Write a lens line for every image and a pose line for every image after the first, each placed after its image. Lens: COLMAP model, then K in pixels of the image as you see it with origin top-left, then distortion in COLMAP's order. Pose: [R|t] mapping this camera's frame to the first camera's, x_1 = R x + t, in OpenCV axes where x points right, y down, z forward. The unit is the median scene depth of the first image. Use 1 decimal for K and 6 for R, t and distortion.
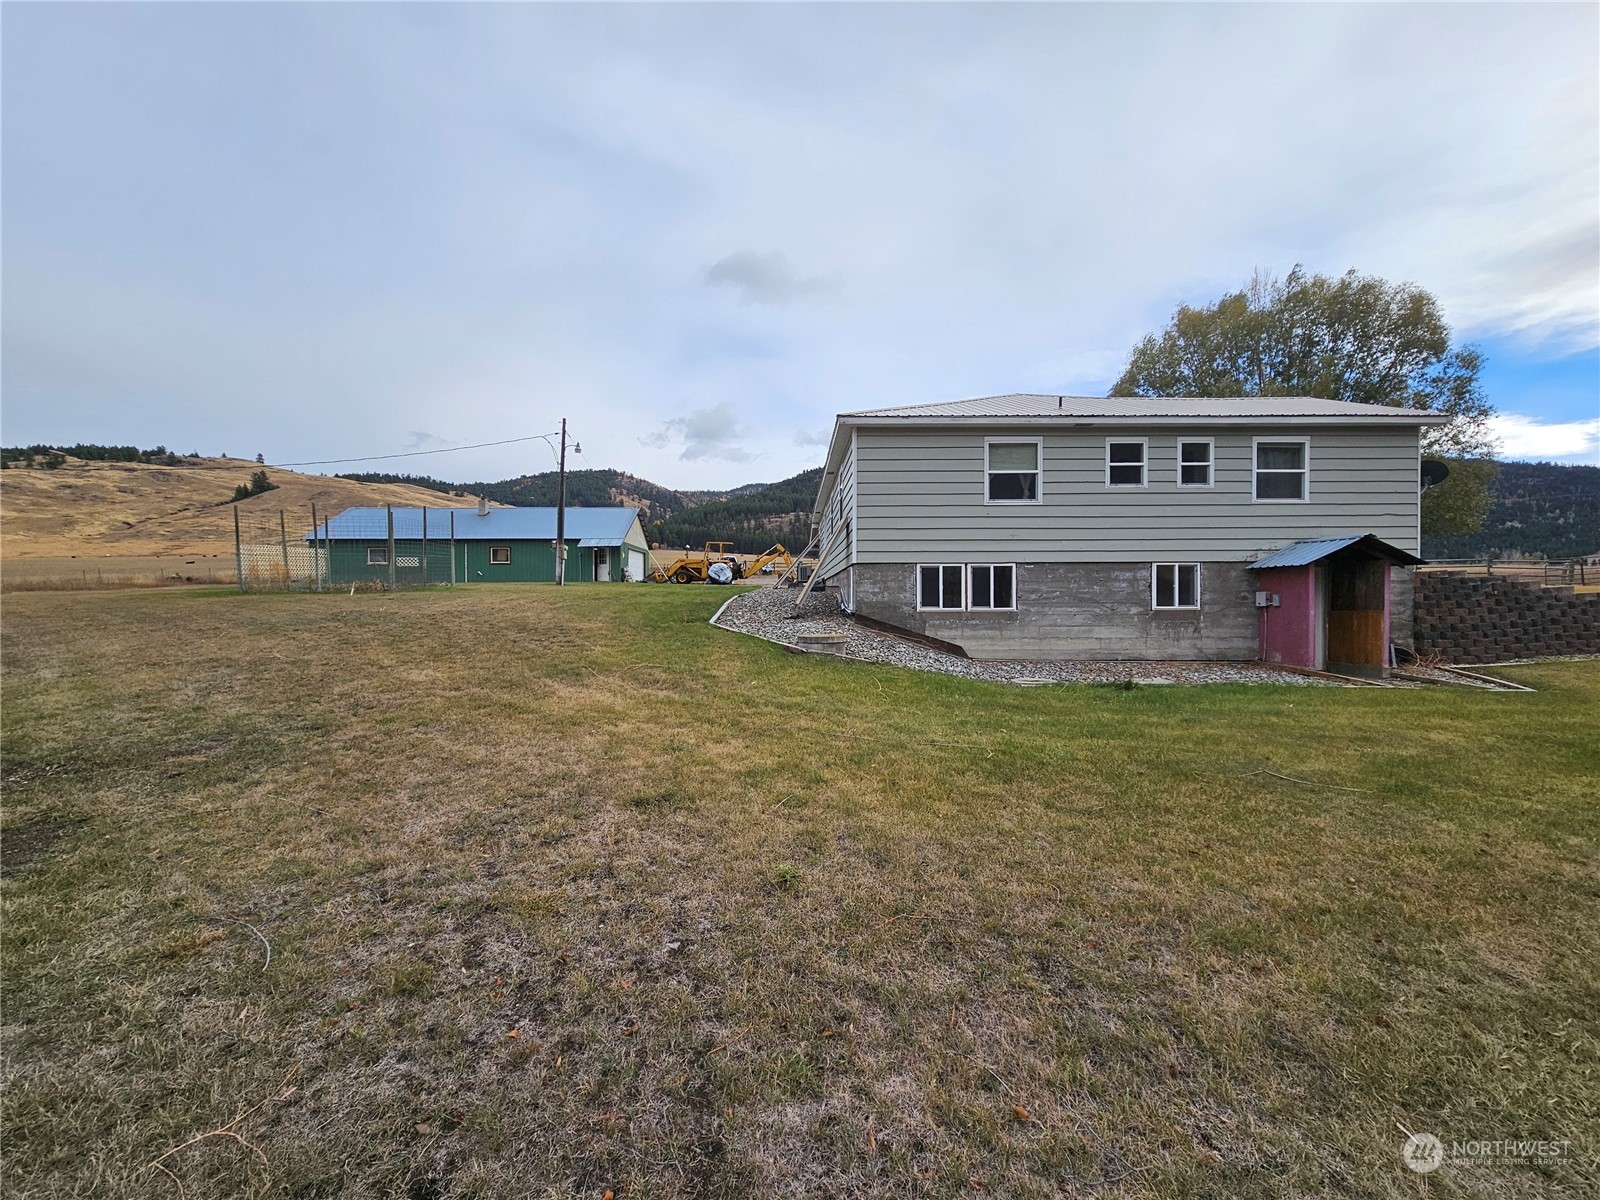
lens RADIAL K [[653.3, 0, 808.5], [0, 653.3, 599.6], [0, 0, 1]] dist [0.002092, 0.000155]
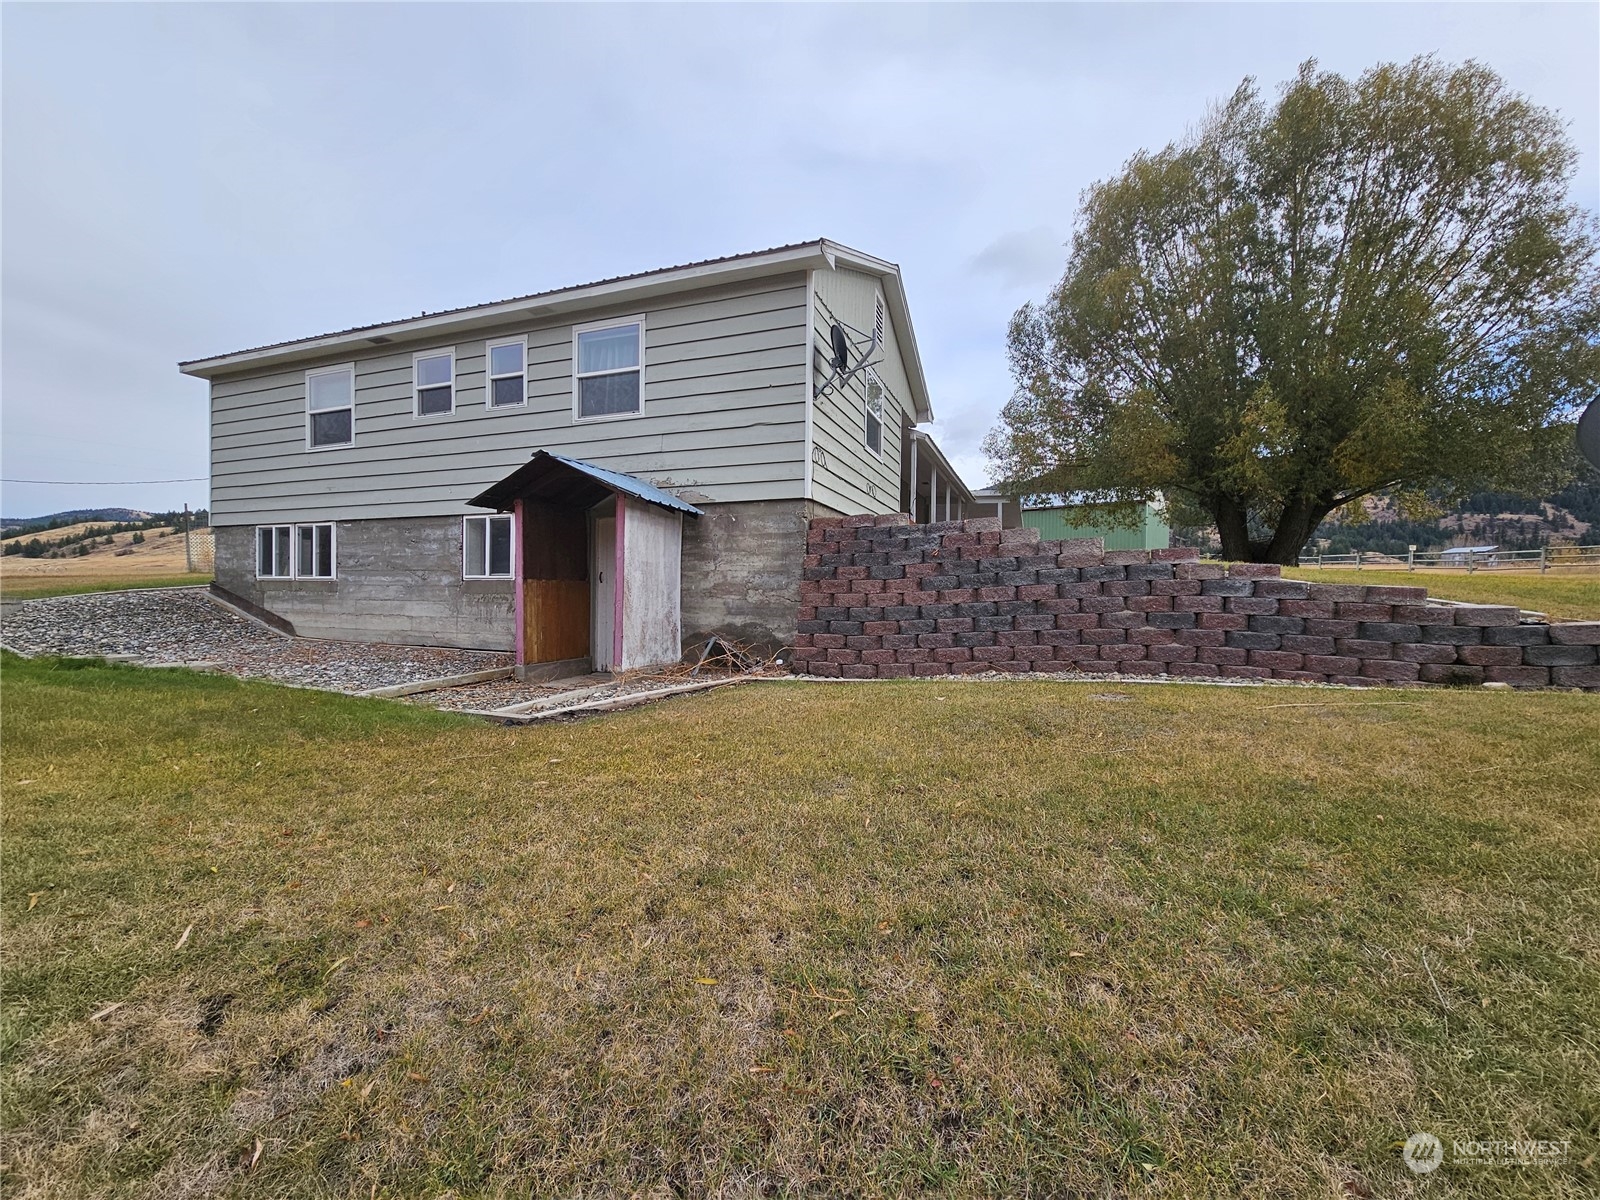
lens RADIAL K [[653.3, 0, 798.4], [0, 653.3, 583.8], [0, 0, 1]] dist [0.002092, 0.000155]
pose [[0.928512, 0.007453, -0.371227, 0.643779], [-0.015756, 0.999689, -0.019339, 0.015969], [0.370967, 0.023805, 0.928341, 0.255993]]
